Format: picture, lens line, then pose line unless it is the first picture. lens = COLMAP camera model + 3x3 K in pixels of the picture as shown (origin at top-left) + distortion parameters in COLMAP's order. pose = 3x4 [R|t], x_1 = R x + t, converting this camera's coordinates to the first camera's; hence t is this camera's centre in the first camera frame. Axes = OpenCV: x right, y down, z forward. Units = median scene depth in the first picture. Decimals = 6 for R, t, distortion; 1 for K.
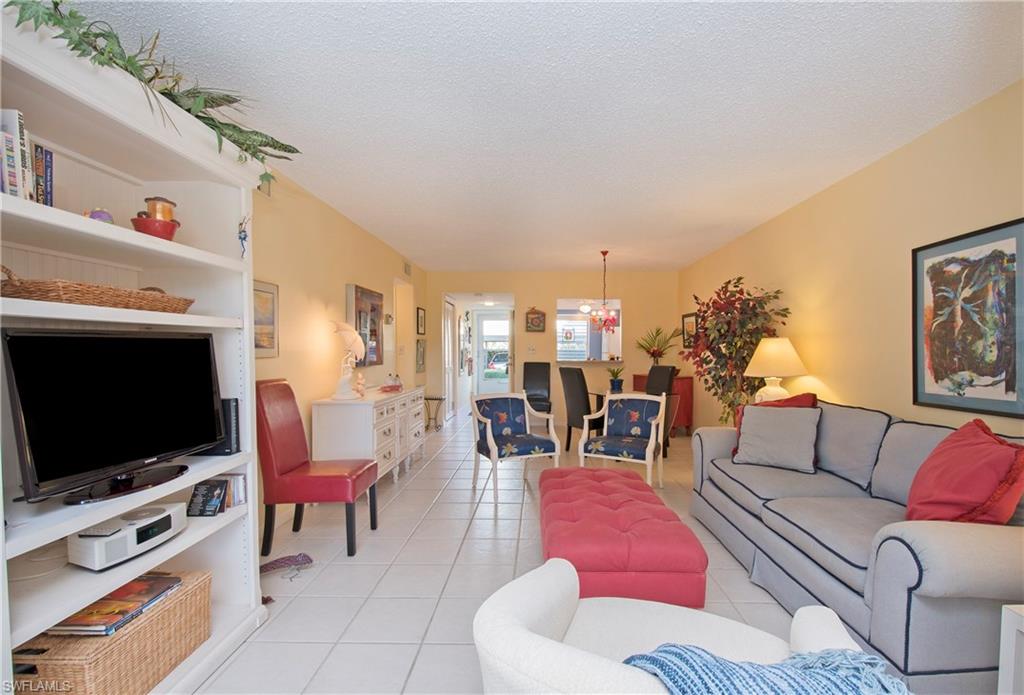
lens RADIAL K [[479.8, 0, 515.7], [0, 479.8, 355.9], [0, 0, 1]] dist [-0.001303, -0.000305]
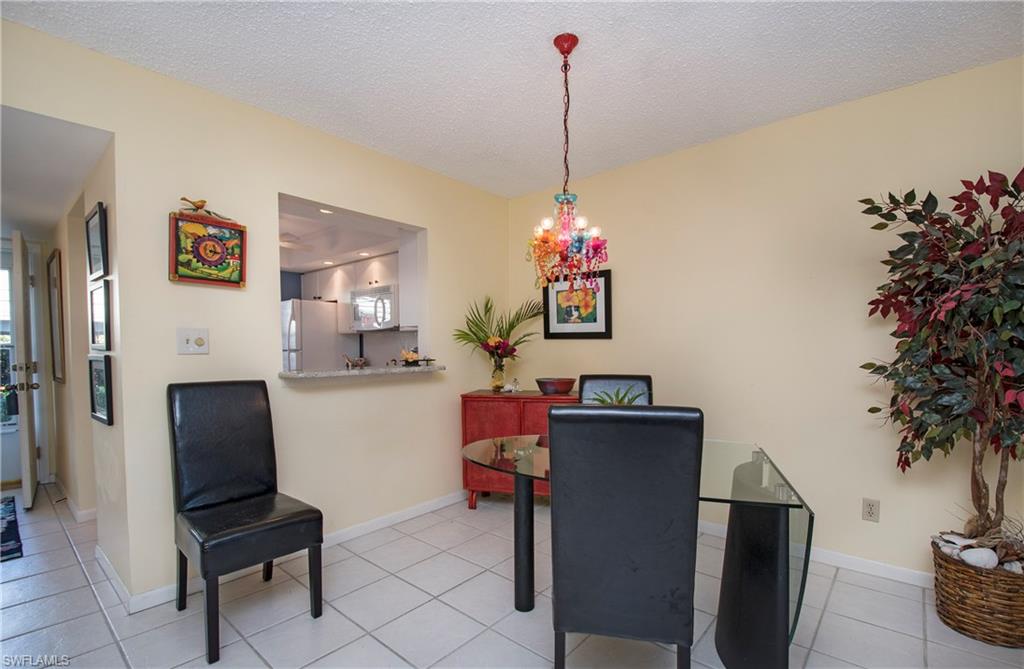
lens RADIAL K [[446.5, 0, 531.4], [0, 446.5, 362.8], [0, 0, 1]] dist [-0.004798, -0.002196]
pose [[0.595397, -0.025198, 0.803036, -0.068438], [0.017637, 0.999677, 0.018291, -0.000821], [-0.803238, 0.003273, 0.595649, 0.687045]]
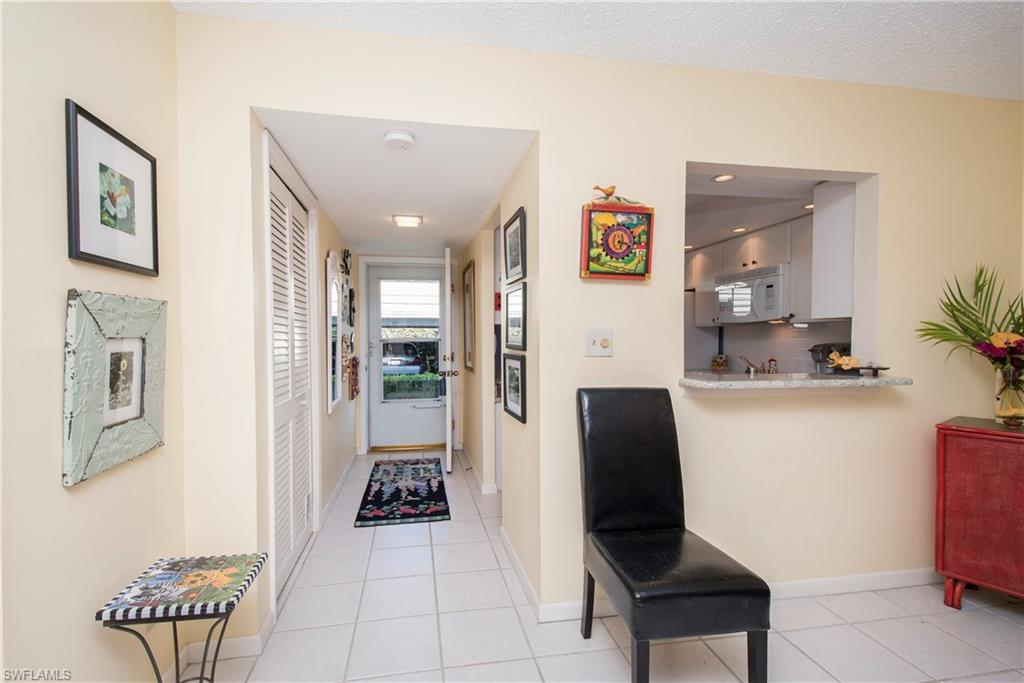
lens RADIAL K [[448.1, 0, 503.0], [0, 448.1, 347.1], [0, 0, 1]] dist [-0.002137, -0.008339]
pose [[0.969294, -0.004754, 0.245858, -0.087979], [0.003545, 0.999979, 0.005361, -0.012584], [-0.245878, -0.004325, 0.969291, 0.792651]]
